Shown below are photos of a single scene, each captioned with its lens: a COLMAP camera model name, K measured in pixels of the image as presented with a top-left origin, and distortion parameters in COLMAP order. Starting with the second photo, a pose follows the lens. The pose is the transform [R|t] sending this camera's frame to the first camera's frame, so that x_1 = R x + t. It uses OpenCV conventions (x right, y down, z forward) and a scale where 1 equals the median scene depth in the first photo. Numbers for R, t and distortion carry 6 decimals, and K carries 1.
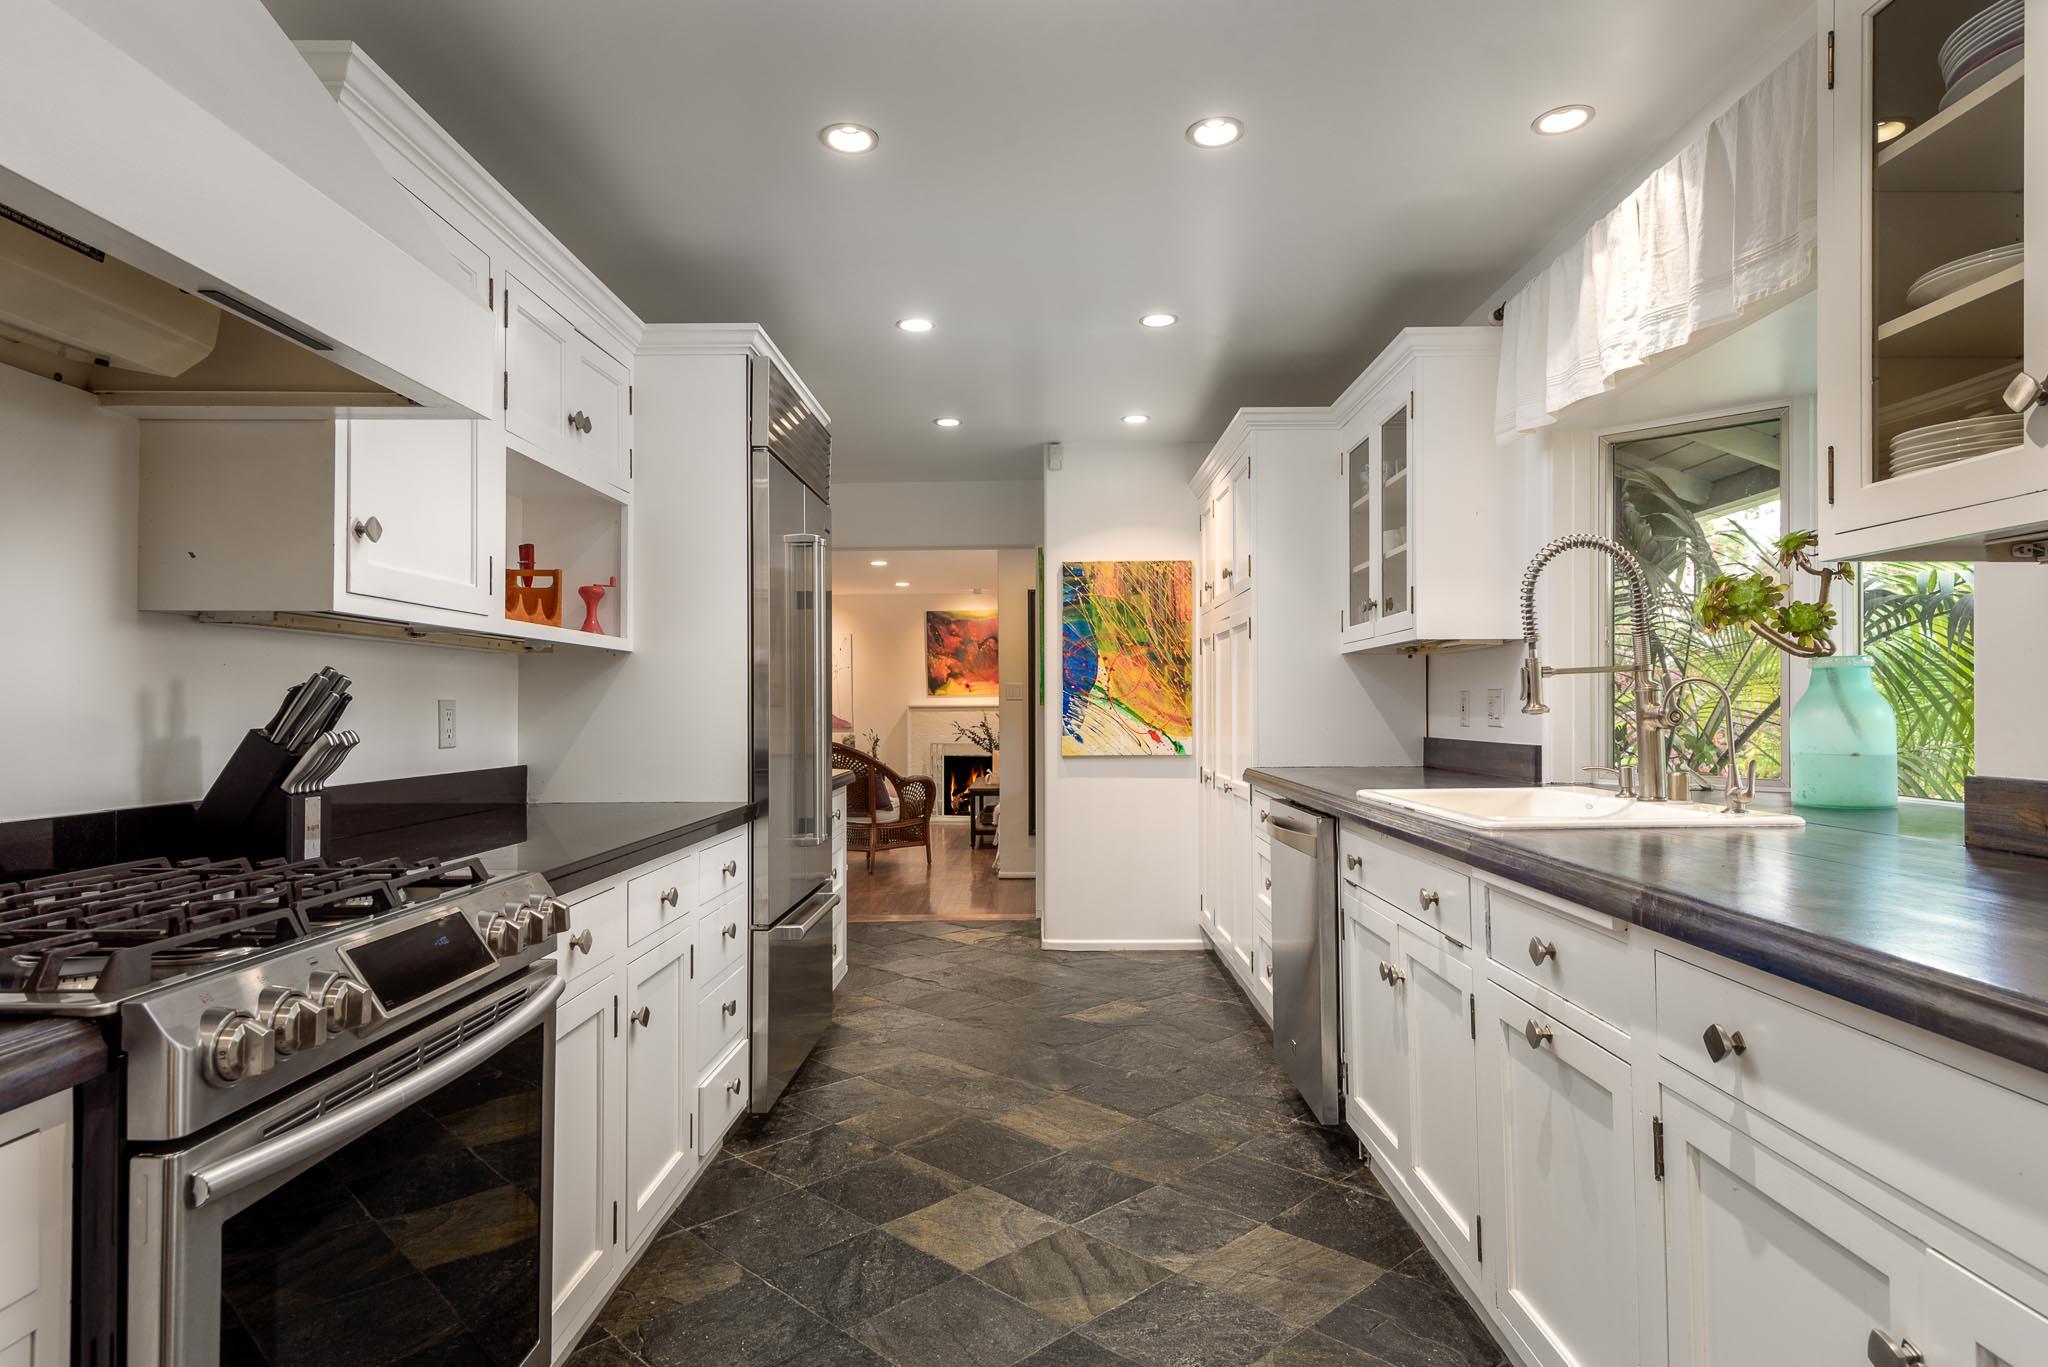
lens RADIAL K [[1168.1, 0, 1025.4], [0, 1168.1, 685.9], [0, 0, 1]] dist [0.000078, 0.000004]
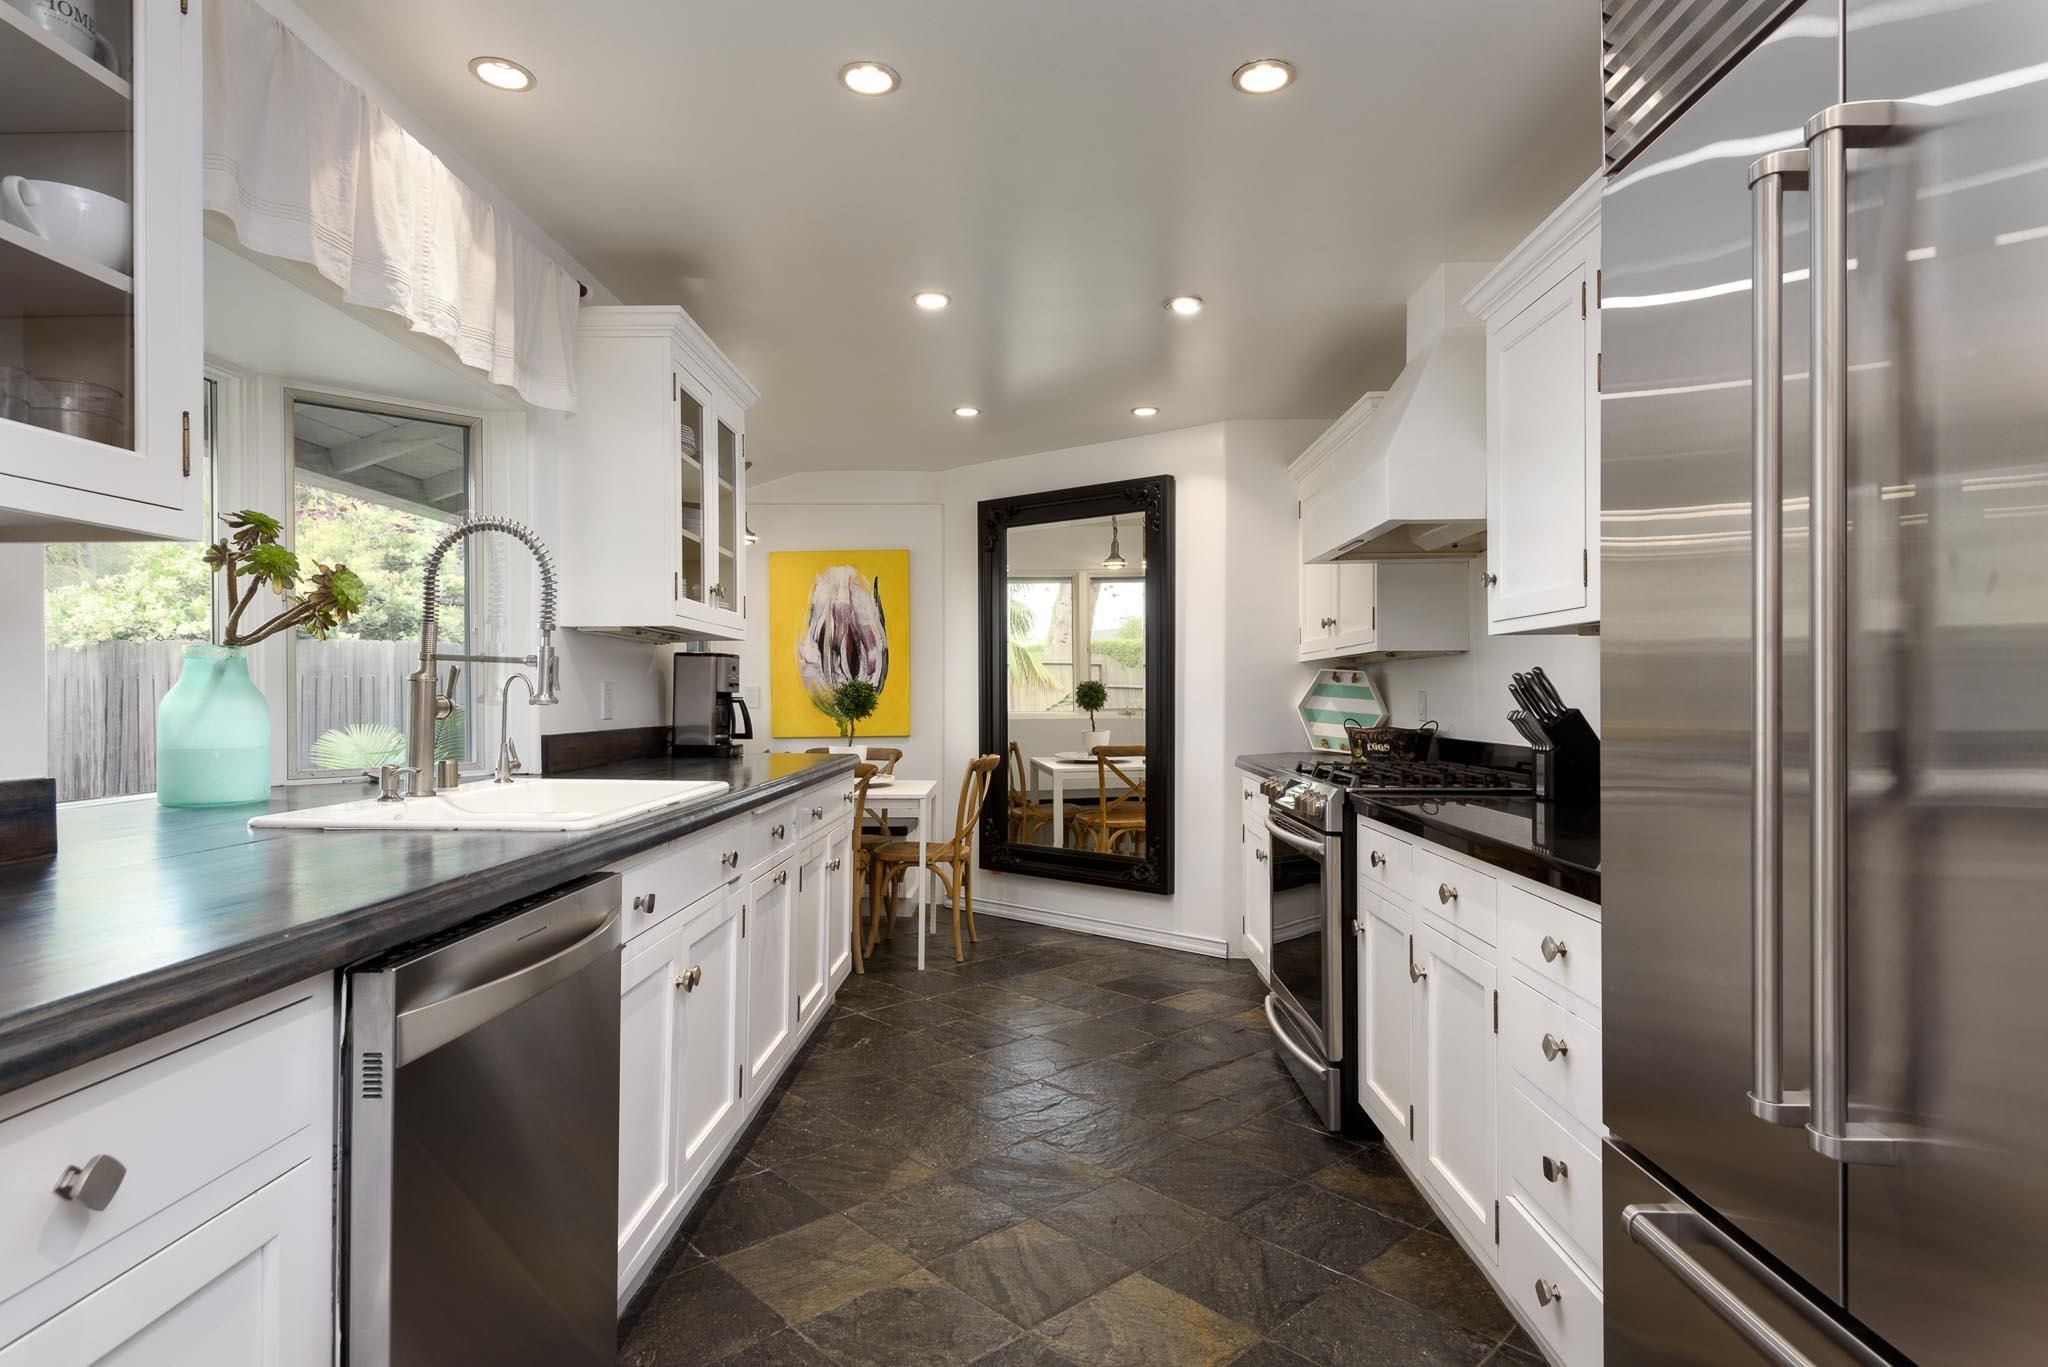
lens RADIAL K [[1130.3, 0, 1023.9], [0, 1130.3, 687.3], [0, 0, 1]] dist [0.000140, 0.000014]
pose [[-0.999954, 0.008596, 0.004232, 0.034744], [0.008523, 0.999822, -0.016842, 0.025577], [-0.004376, -0.016805, -0.999849, 1.927806]]
